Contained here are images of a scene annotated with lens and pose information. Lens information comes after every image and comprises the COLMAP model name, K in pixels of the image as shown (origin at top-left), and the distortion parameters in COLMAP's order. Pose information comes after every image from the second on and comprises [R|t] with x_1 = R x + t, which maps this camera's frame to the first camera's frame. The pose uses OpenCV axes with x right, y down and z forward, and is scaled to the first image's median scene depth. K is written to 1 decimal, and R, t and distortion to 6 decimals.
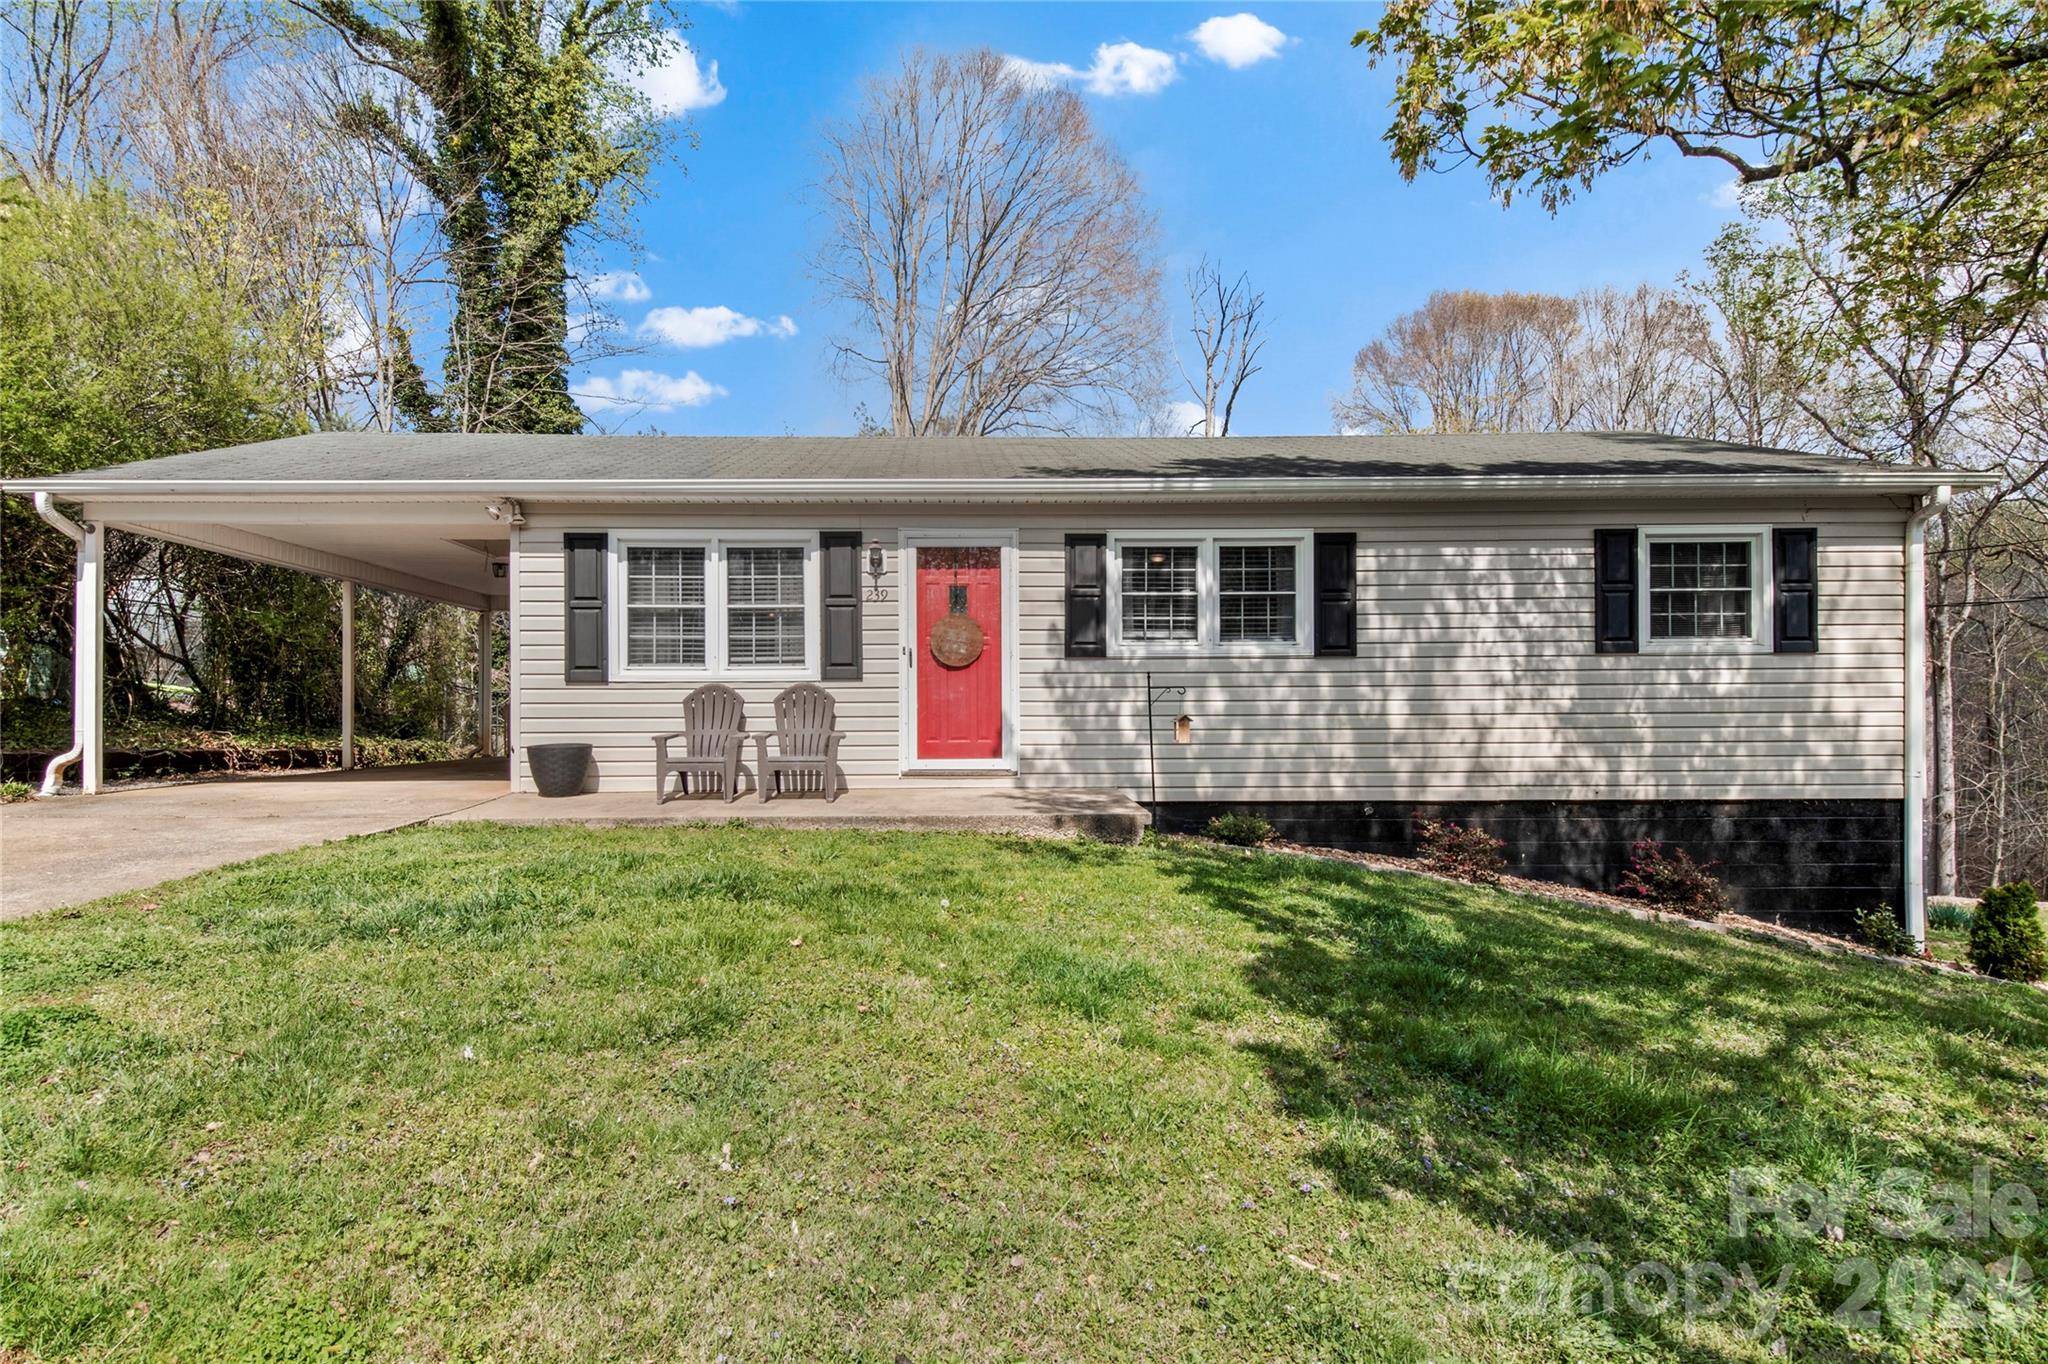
lens RADIAL K [[1093.7, 0, 1020.9], [0, 1093.7, 738.0], [0, 0, 1]] dist [0.015680, -0.006489]
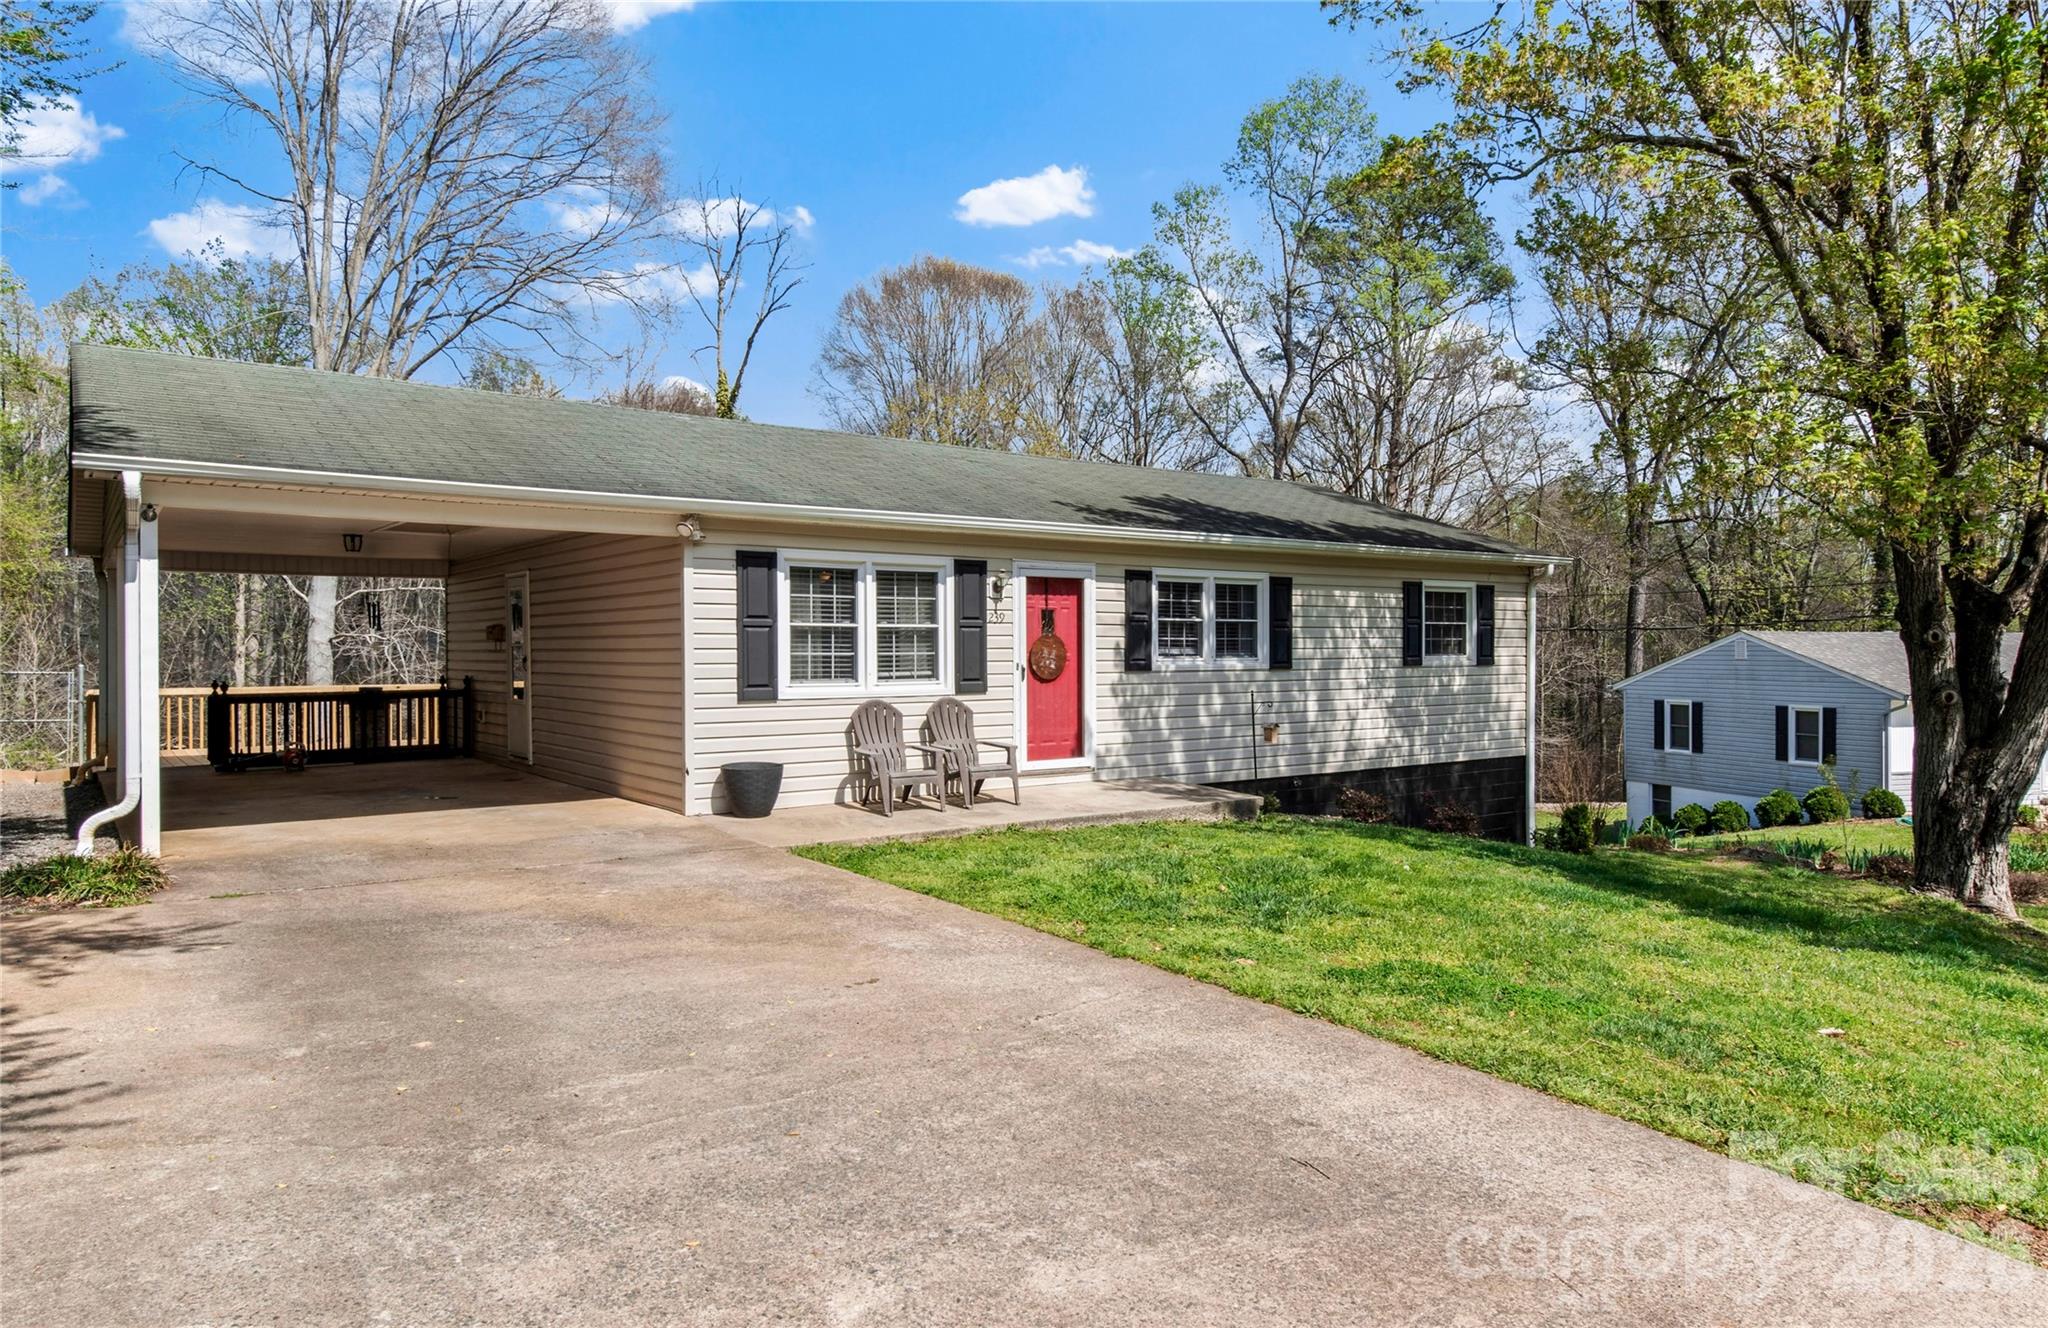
lens RADIAL K [[1311.6, 0, 1025.5], [0, 1311.6, 662.7], [0, 0, 1]] dist [-0.021723, 0.000789]
pose [[0.809026, -0.004662, 0.587754, -0.904312], [0.007843, 0.999965, -0.002864, -0.079900], [-0.587720, 0.006927, 0.809035, -0.112460]]
